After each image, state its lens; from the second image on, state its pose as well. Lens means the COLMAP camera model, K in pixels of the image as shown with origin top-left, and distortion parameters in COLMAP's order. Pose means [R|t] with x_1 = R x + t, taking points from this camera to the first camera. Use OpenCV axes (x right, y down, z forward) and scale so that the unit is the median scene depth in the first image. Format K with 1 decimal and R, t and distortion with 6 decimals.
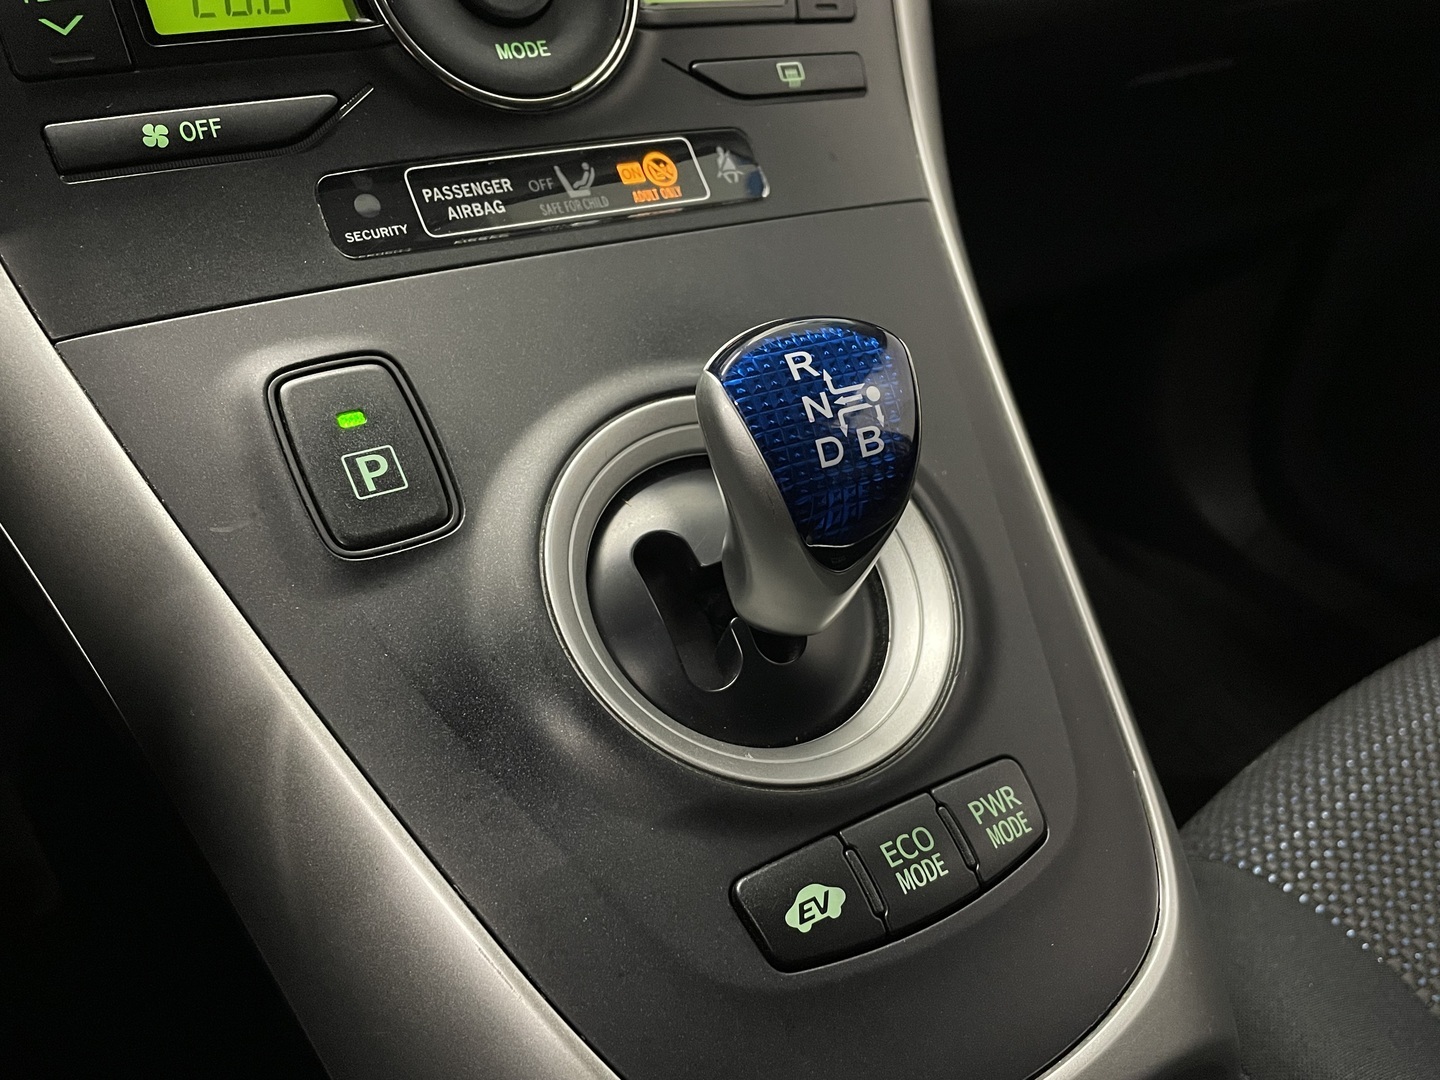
lens RADIAL K [[1251.3, 0, 720.0], [0, 1251.3, 540.0], [0, 0, 1]] dist [0.061061, -0.095027]
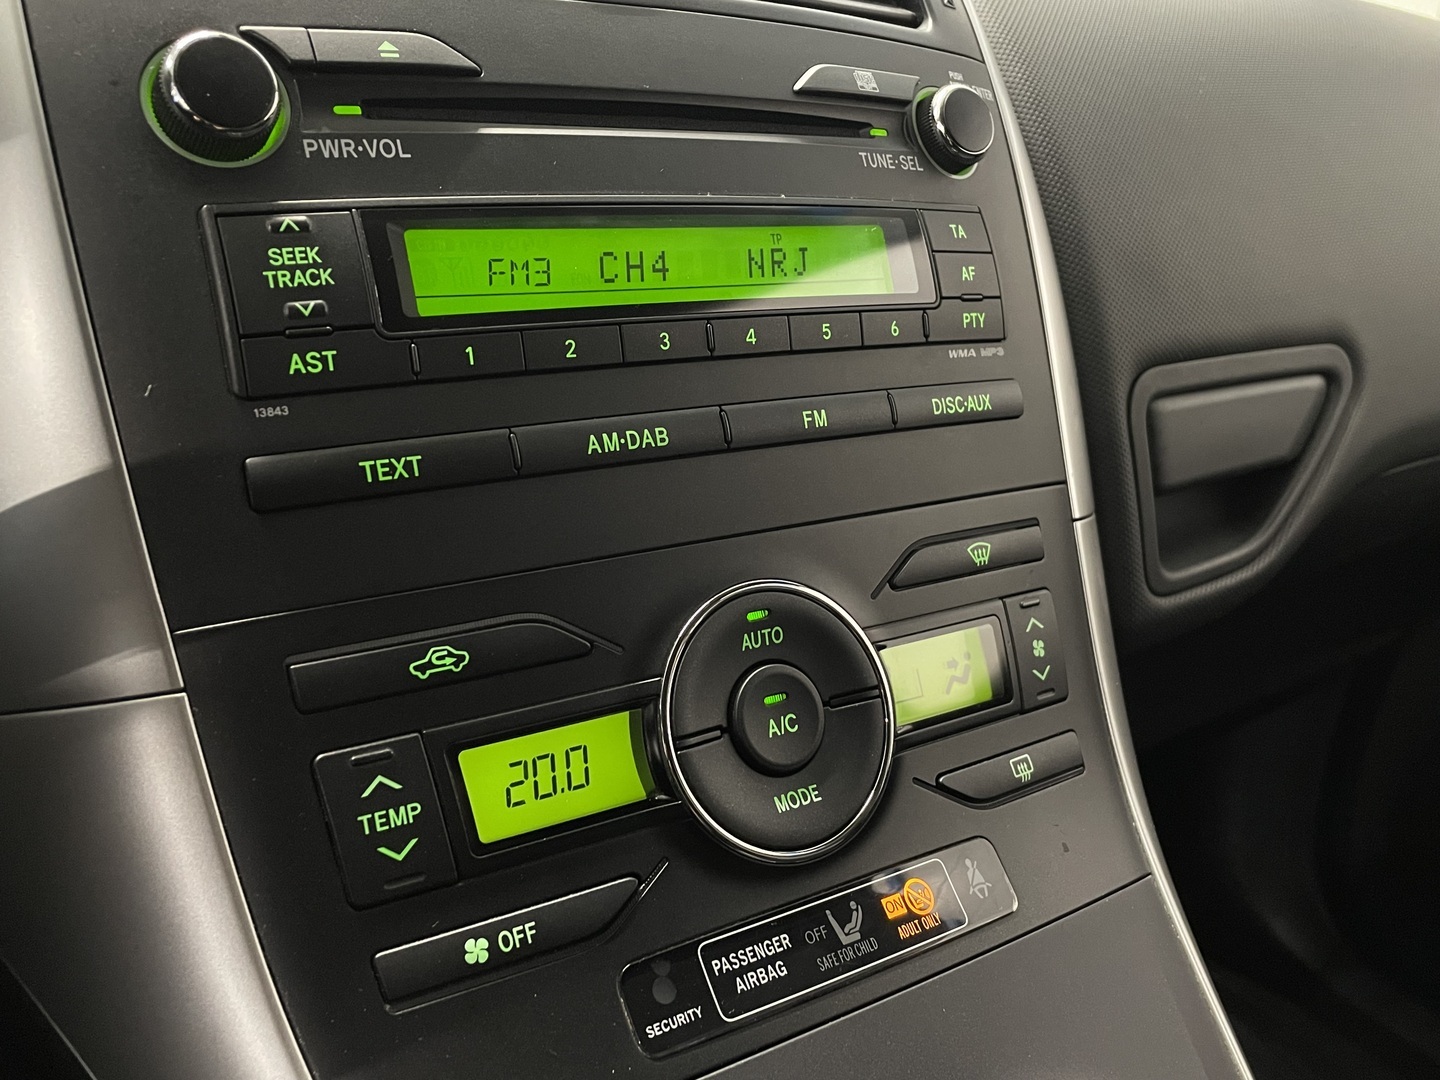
lens RADIAL K [[1251.3, 0, 720.0], [0, 1251.3, 540.0], [0, 0, 1]] dist [0.061061, -0.095027]
pose [[0.999811, 0.011457, 0.015686, -0.246526], [-0.008030, 0.979089, -0.203273, -0.399196], [-0.017687, 0.203109, 0.978996, -0.055269]]
